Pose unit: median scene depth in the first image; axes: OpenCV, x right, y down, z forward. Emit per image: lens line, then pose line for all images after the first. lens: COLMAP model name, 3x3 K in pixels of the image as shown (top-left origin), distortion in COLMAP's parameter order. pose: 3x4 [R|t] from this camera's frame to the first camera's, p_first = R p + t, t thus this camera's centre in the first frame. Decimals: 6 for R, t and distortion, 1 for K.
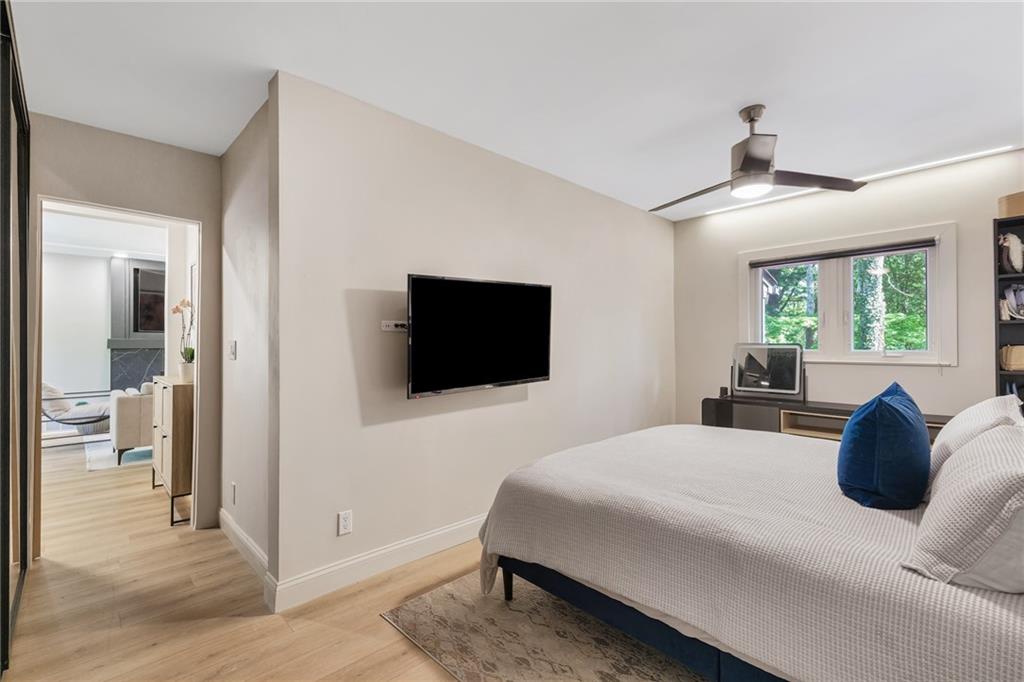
lens RADIAL K [[456.7, 0, 512.0], [0, 456.7, 341.0], [0, 0, 1]] dist [0.001949, 0.000243]
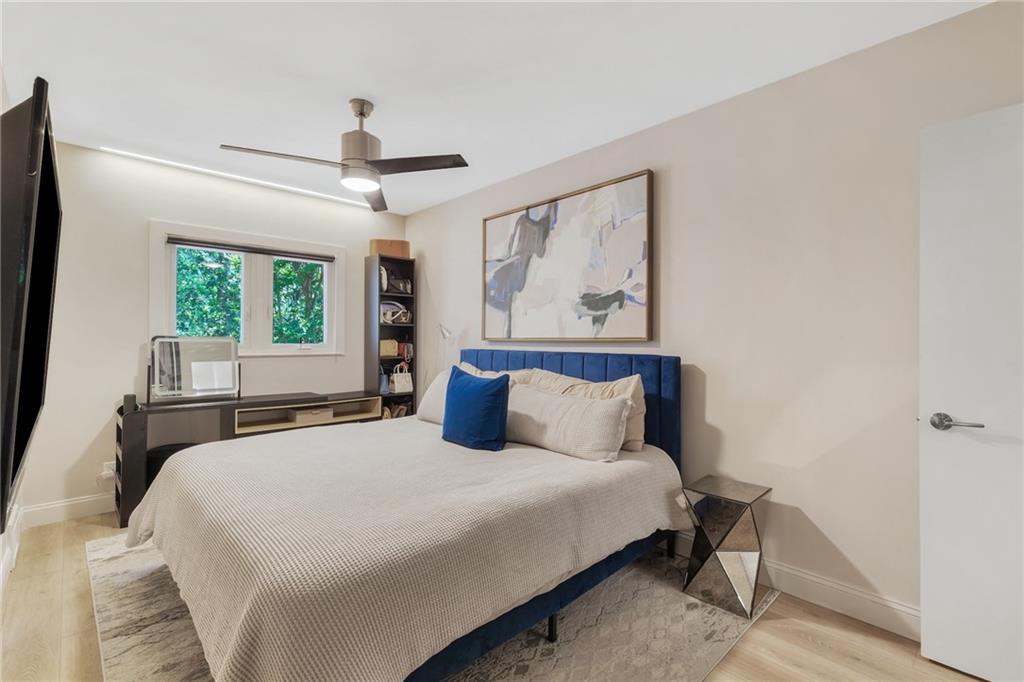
lens RADIAL K [[456.7, 0, 512.0], [0, 456.7, 341.0], [0, 0, 1]] dist [0.001949, 0.000243]
pose [[0.015503, -0.000909, 0.999879, -0.311262], [-0.015856, 0.999874, 0.001155, 0.003841], [-0.999754, -0.015872, 0.015486, 0.428506]]
